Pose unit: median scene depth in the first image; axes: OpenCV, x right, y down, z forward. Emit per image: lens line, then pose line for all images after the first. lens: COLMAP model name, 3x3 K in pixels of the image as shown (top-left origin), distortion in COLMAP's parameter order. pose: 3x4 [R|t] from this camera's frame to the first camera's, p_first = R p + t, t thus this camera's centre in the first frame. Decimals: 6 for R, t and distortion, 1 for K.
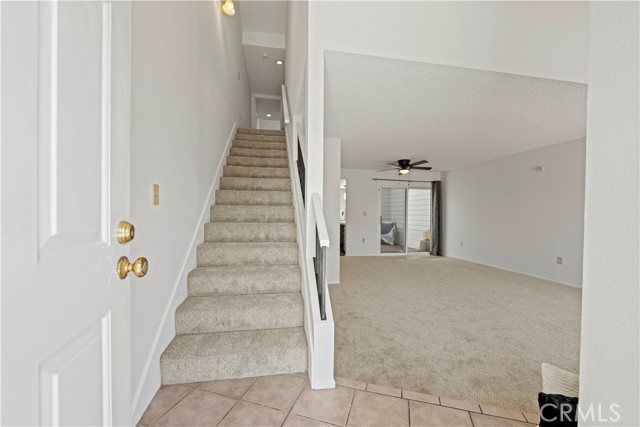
lens RADIAL K [[259.3, 0, 318.7], [0, 259.3, 214.4], [0, 0, 1]] dist [-0.001779, -0.000129]
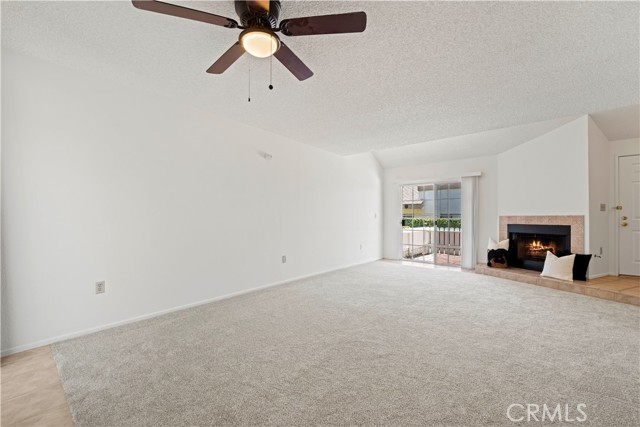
lens RADIAL K [[260.4, 0, 320.6], [0, 260.4, 215.9], [0, 0, 1]] dist [-0.010332, 0.000129]
pose [[-0.641683, -0.007547, 0.766933, 0.056759], [-0.011366, 0.999935, 0.000331, 0.008384], [-0.766886, -0.008505, -0.641727, 0.907390]]
